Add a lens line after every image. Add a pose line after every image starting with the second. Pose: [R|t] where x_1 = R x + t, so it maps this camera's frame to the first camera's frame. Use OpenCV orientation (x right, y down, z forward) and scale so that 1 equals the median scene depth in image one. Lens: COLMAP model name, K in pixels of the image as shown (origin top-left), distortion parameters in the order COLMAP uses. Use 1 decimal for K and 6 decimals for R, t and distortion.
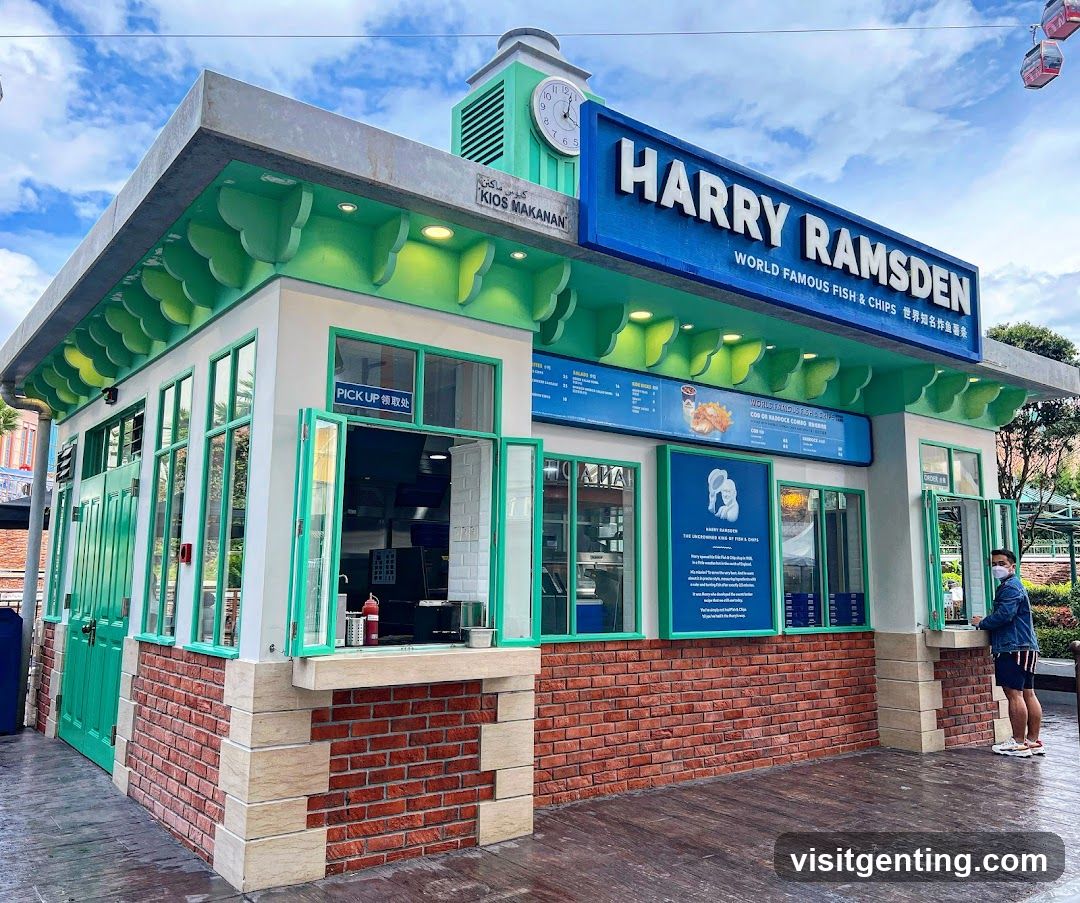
lens RADIAL K [[900.3, 0, 553.9], [0, 900.3, 447.5], [0, 0, 1]] dist [0.009746, -0.002142]
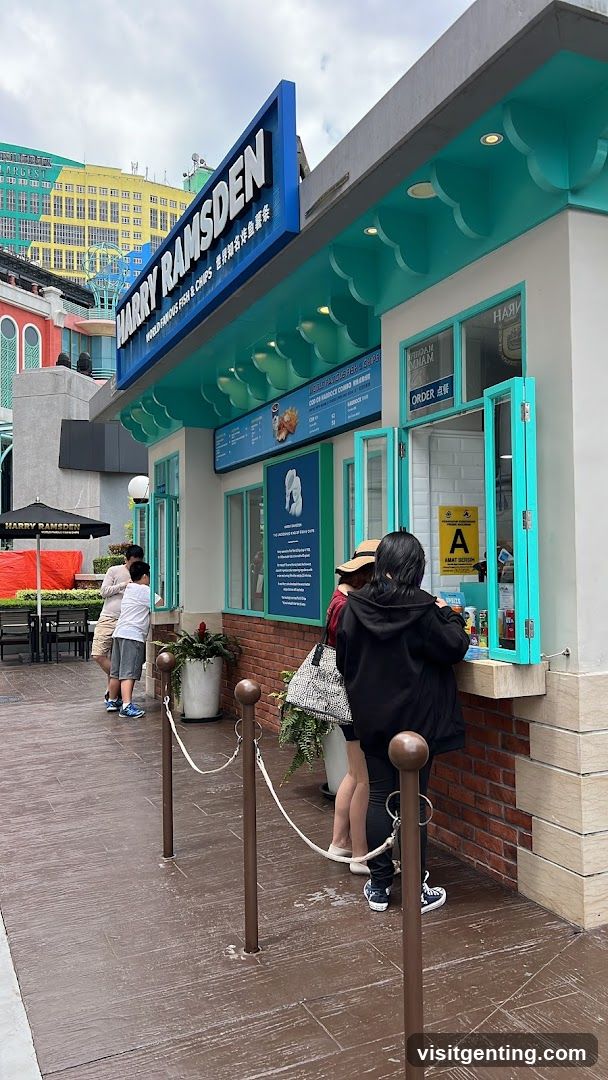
lens RADIAL K [[861.7, 0, 305.6], [0, 861.7, 568.2], [0, 0, 1]] dist [-0.003611, -0.002136]
pose [[-0.239024, -0.008854, -0.970973, 1.208653], [0.152865, 0.987146, -0.046632, 0.195998], [0.958906, -0.159574, -0.234598, 1.269798]]
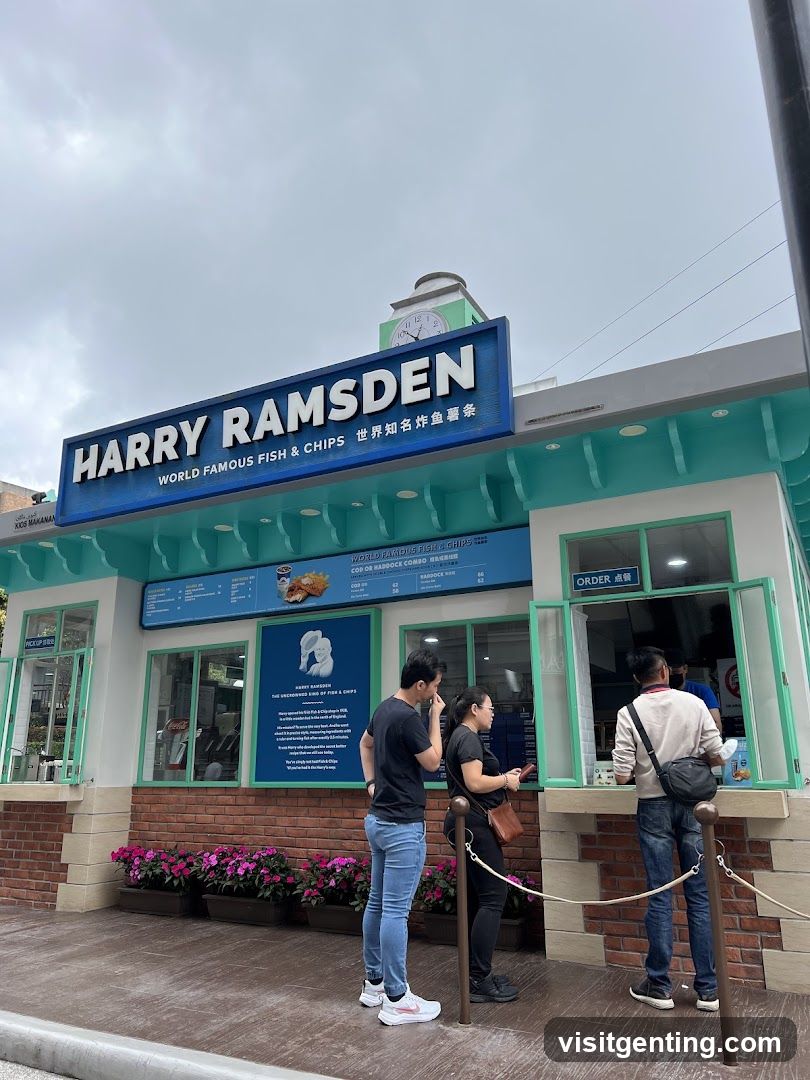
lens RADIAL K [[835.9, 0, 407.2], [0, 835.9, 525.6], [0, 0, 1]] dist [0.085078, -0.168745]
pose [[0.390509, -0.266349, -0.881227, 1.199289], [0.144526, 0.963100, -0.227049, 0.153778], [0.909184, -0.038695, 0.414593, 0.699967]]
